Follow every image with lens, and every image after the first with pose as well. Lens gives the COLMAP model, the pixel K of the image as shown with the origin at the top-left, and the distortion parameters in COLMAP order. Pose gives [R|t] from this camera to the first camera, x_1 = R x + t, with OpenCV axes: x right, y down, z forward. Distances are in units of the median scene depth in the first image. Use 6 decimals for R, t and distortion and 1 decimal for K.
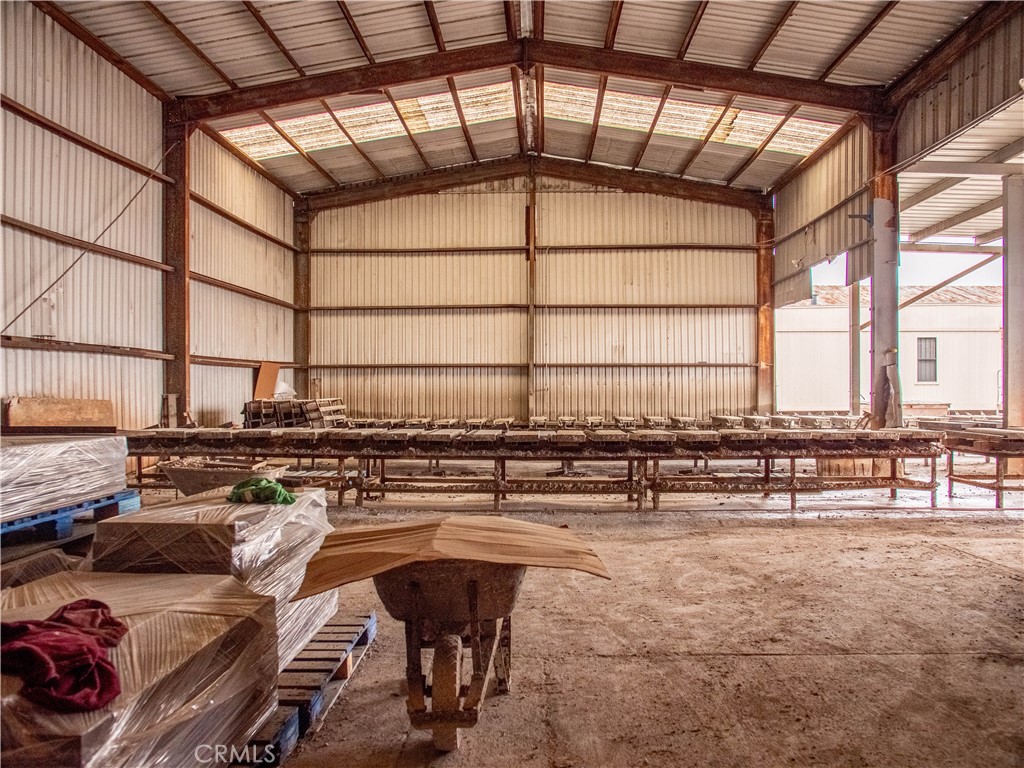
lens RADIAL K [[762.8, 0, 512.0], [0, 762.8, 384.0], [0, 0, 1]] dist [-0.100120, 0.086337]
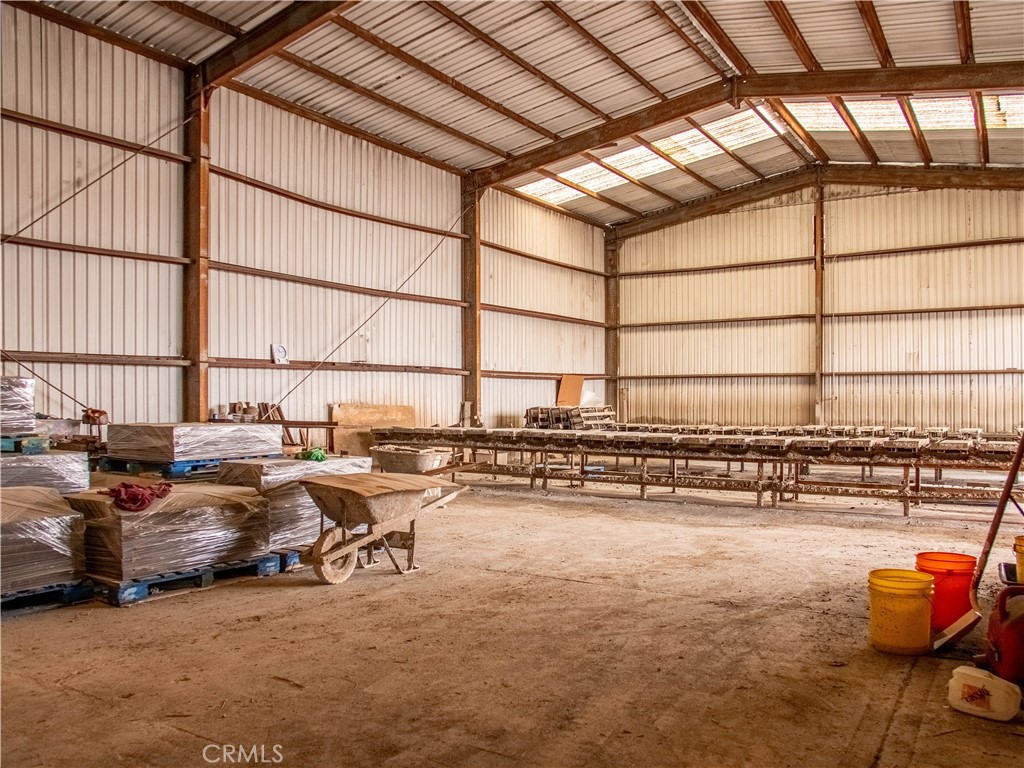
lens RADIAL K [[762.8, 0, 512.0], [0, 762.8, 384.0], [0, 0, 1]] dist [-0.100120, 0.086337]
pose [[0.865693, -0.007131, -0.500525, 0.172025], [0.001815, 0.999937, -0.011107, -0.001434], [0.500573, 0.008707, 0.865651, -0.061471]]
